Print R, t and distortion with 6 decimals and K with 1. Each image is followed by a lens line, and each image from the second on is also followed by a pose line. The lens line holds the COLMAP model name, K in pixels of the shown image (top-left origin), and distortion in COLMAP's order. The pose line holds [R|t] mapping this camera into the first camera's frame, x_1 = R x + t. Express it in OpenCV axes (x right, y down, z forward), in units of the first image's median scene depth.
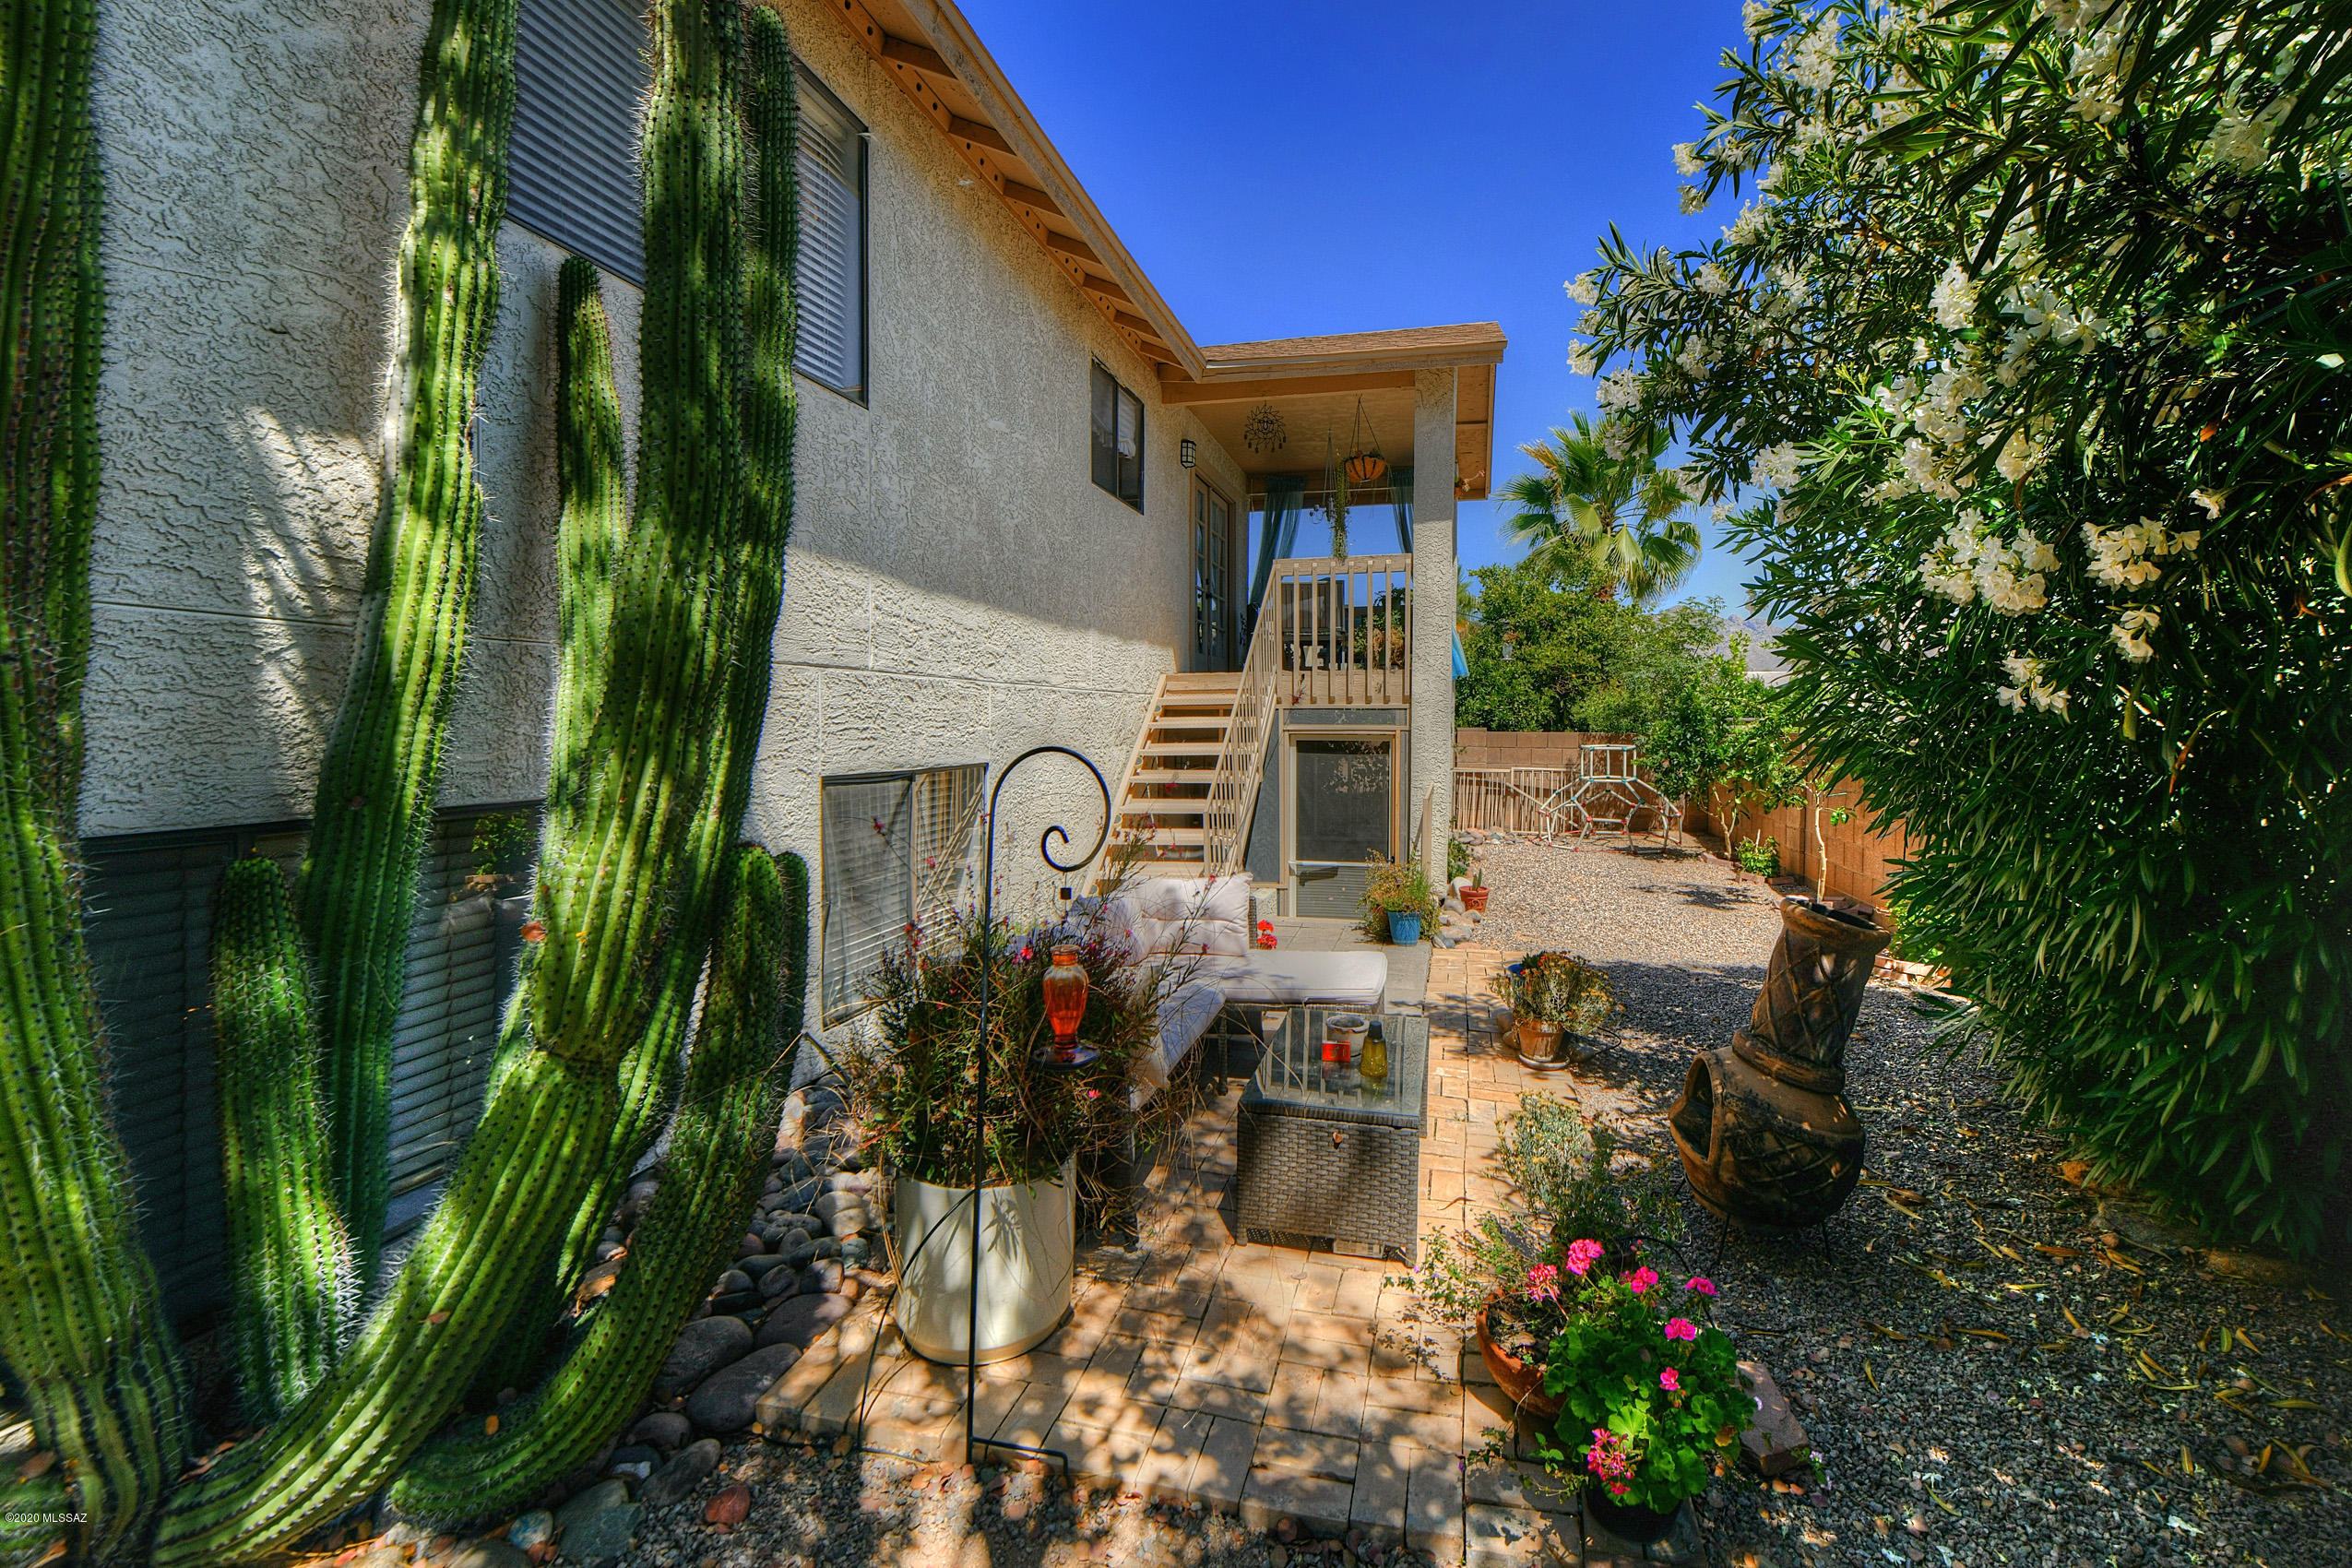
lens RADIAL K [[1030.8, 0, 1253.0], [0, 1030.8, 748.1], [0, 0, 1]] dist [-0.002300, -0.000404]
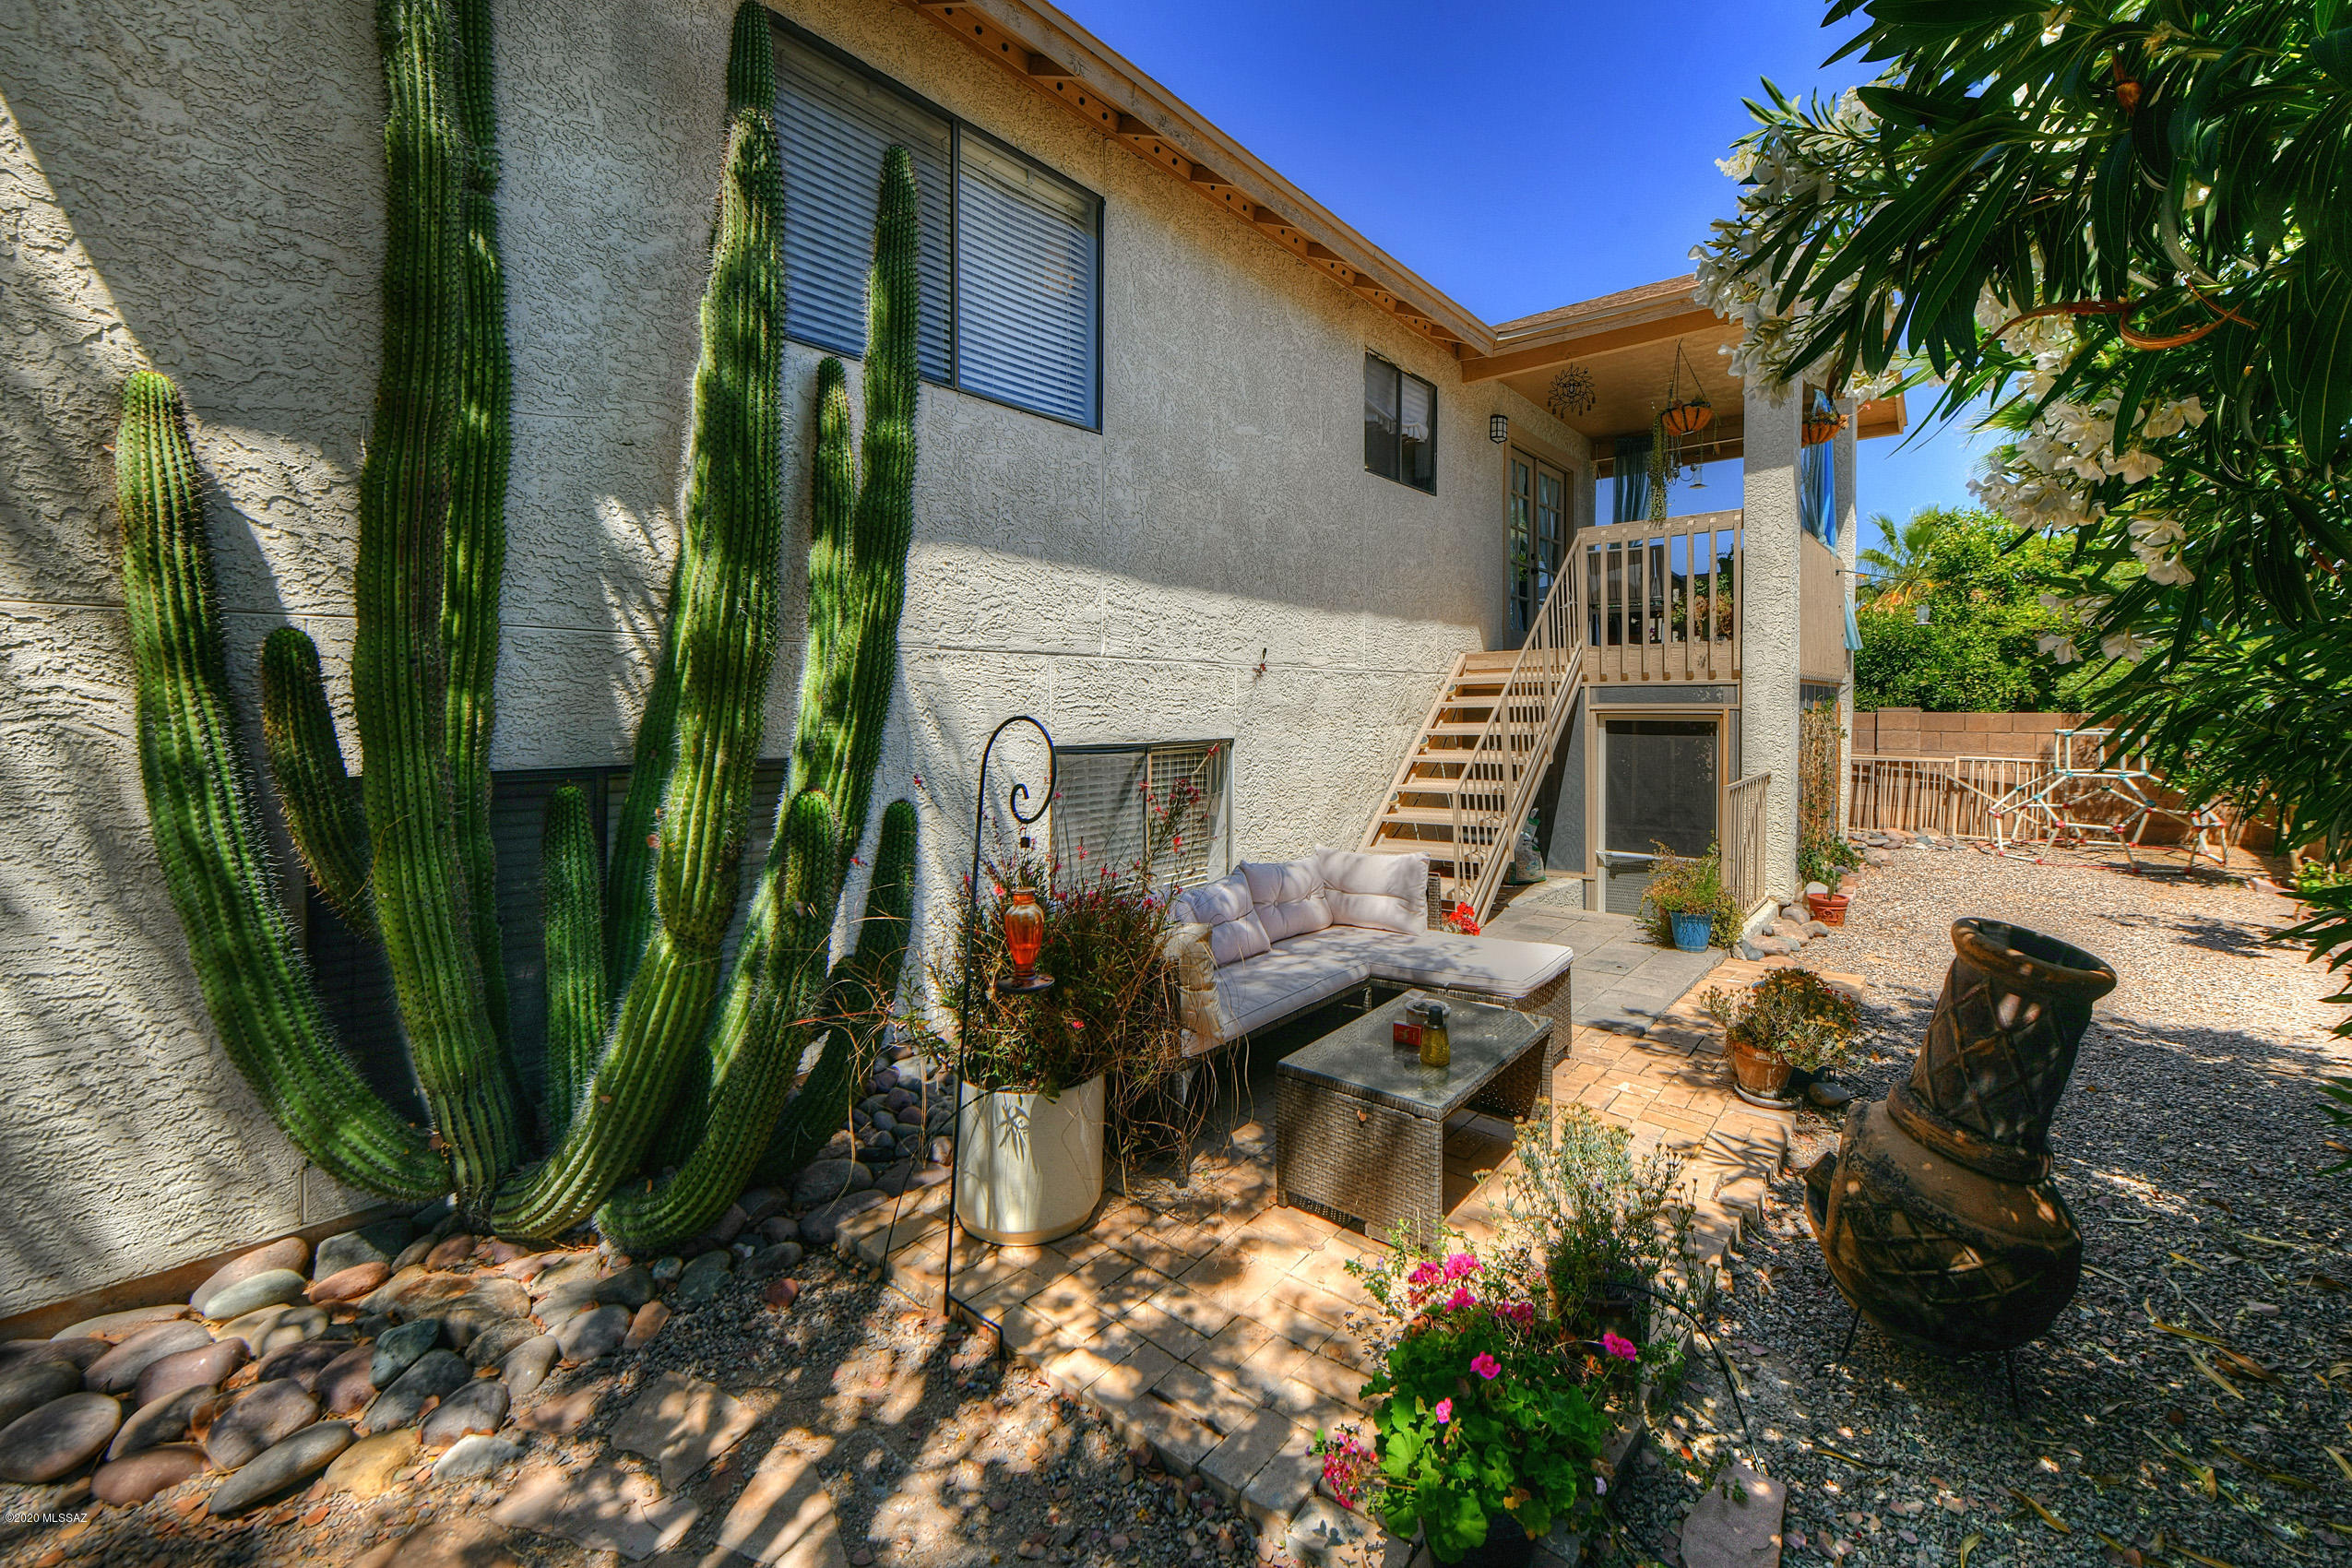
lens RADIAL K [[1005.4, 0, 1170.9], [0, 1005.4, 701.8], [0, 0, 1]] dist [-0.001848, -0.000641]
pose [[0.883604, -0.006416, -0.468192, 0.141467], [-0.007245, 0.999599, -0.027371, 0.003855], [0.468180, 0.027577, 0.883203, 0.021308]]
